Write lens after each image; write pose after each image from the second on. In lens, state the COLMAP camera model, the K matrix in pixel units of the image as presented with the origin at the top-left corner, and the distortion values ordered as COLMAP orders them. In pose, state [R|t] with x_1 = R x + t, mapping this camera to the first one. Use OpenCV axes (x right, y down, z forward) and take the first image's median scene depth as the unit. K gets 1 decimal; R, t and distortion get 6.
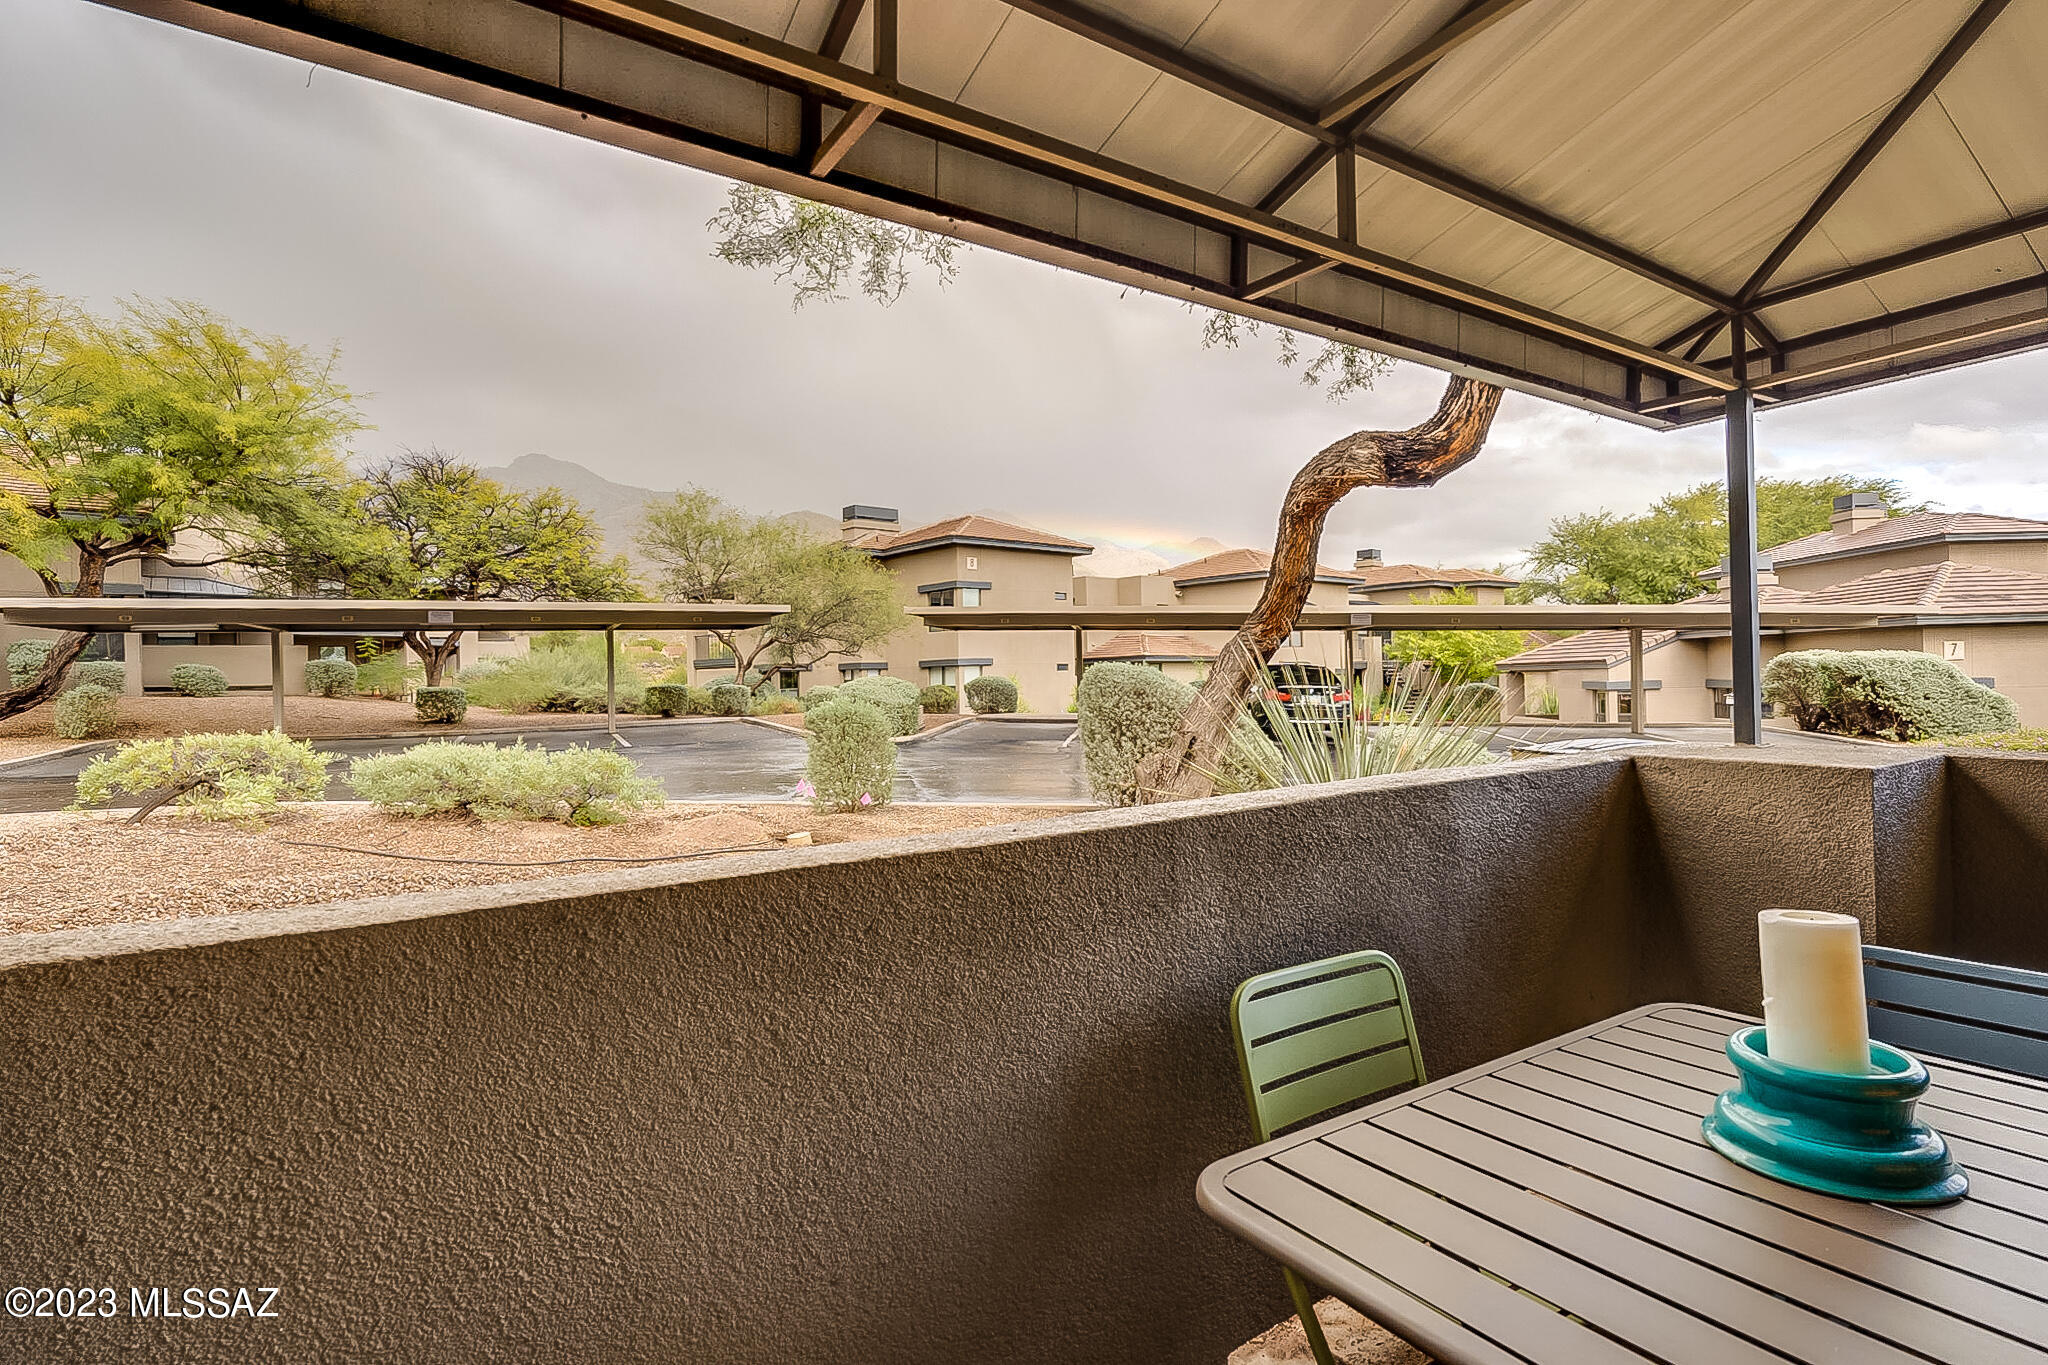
lens RADIAL K [[971.4, 0, 1030.1], [0, 971.4, 673.6], [0, 0, 1]] dist [0.002482, -0.000452]
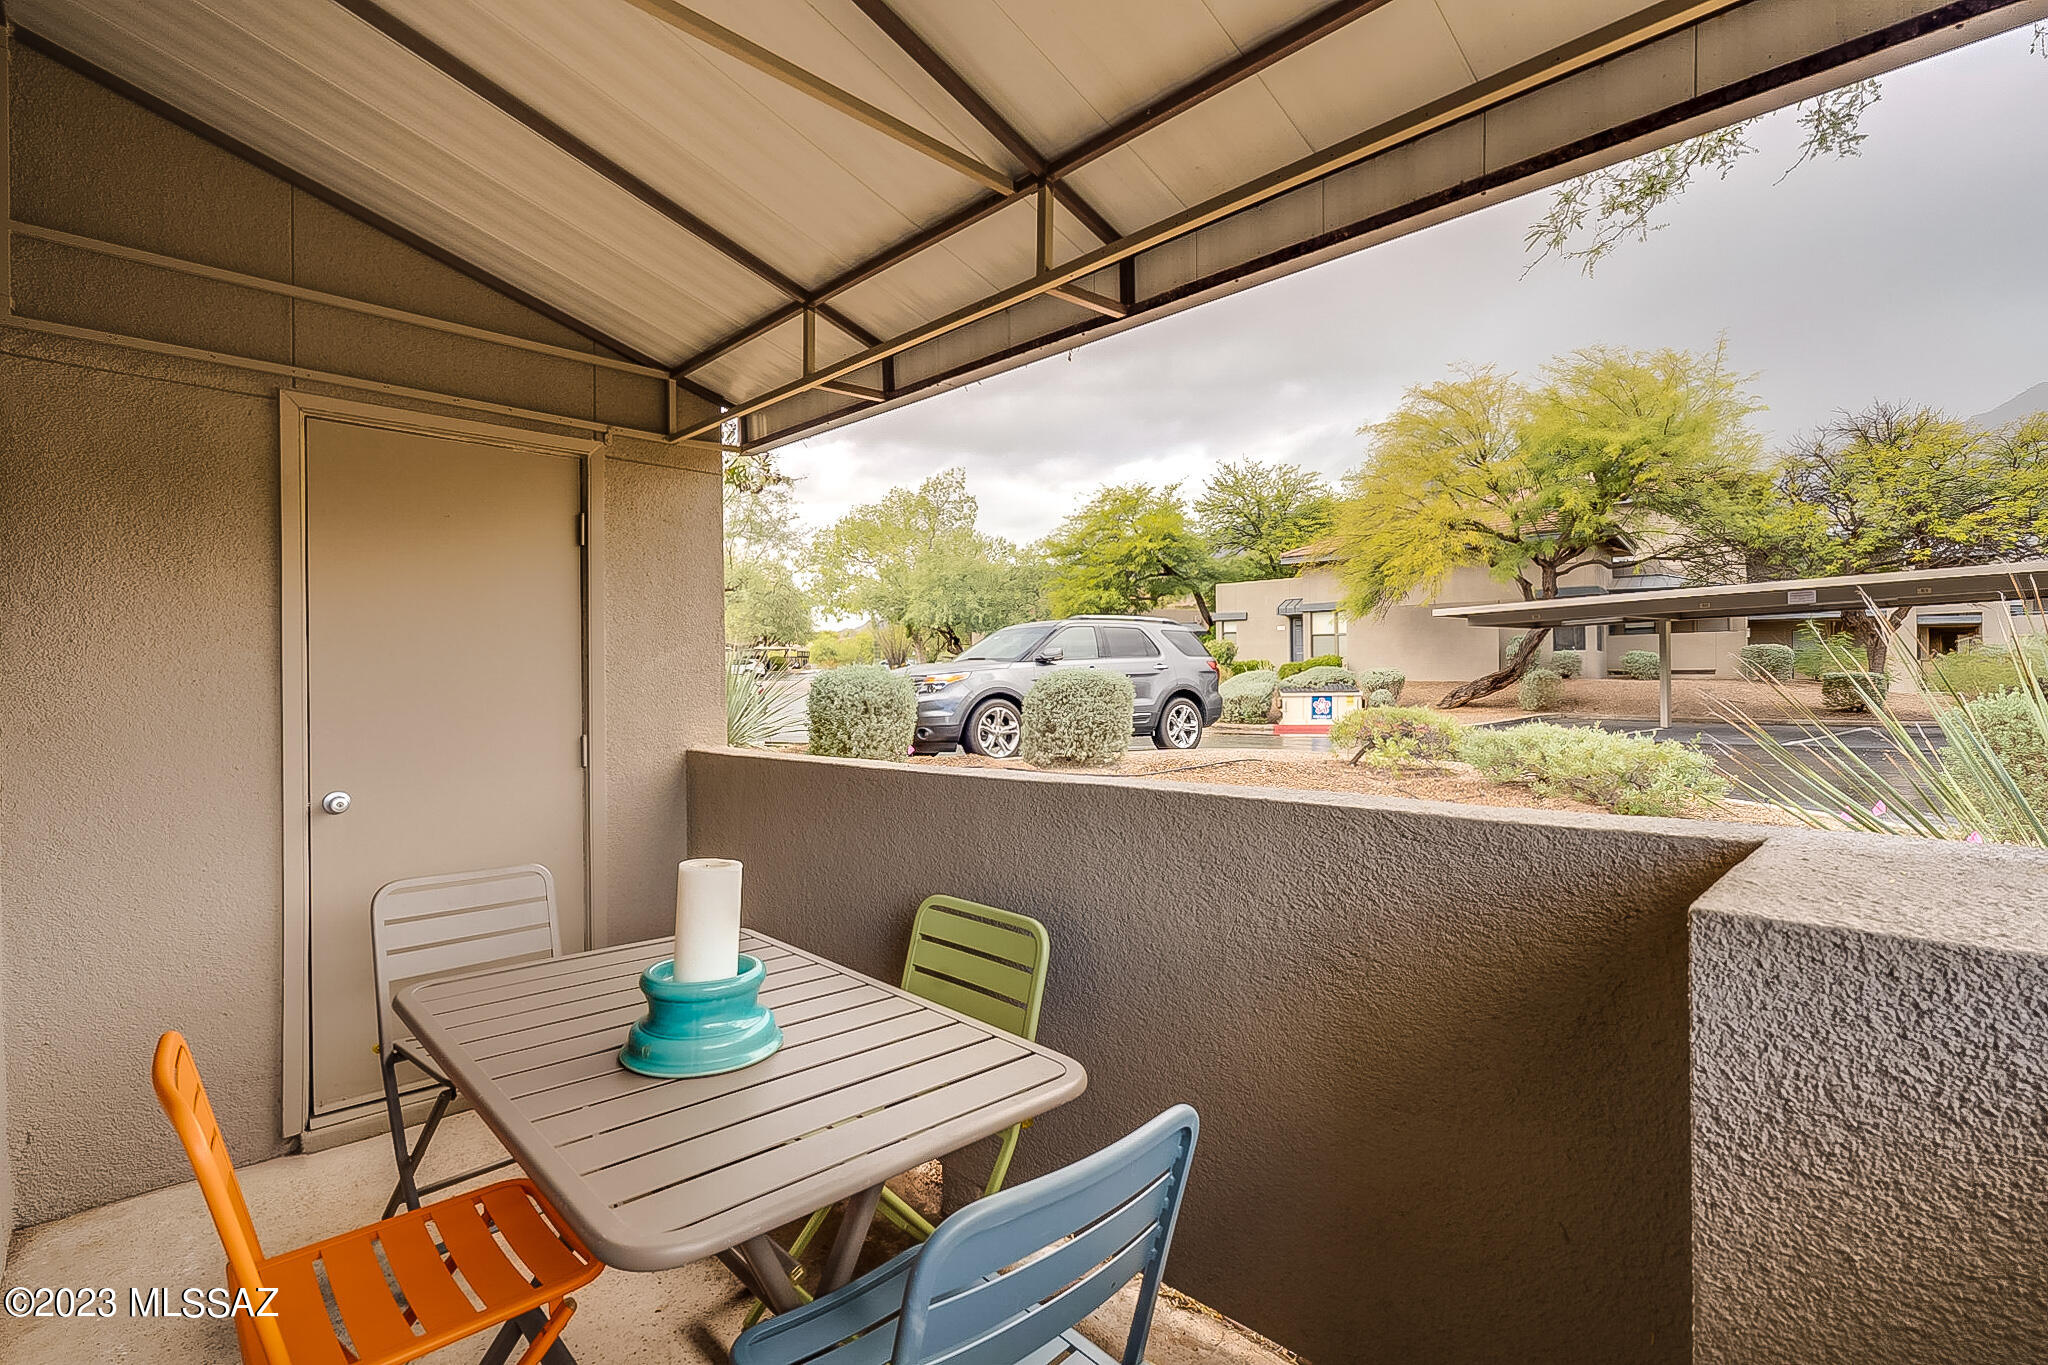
lens RADIAL K [[971.4, 0, 1026.2], [0, 971.4, 678.8], [0, 0, 1]] dist [0.002482, -0.000452]
pose [[0.189076, 0.012686, -0.981880, 0.143928], [0.009789, 0.999843, 0.014803, -0.000681], [0.981914, -0.012410, 0.188923, 0.078960]]
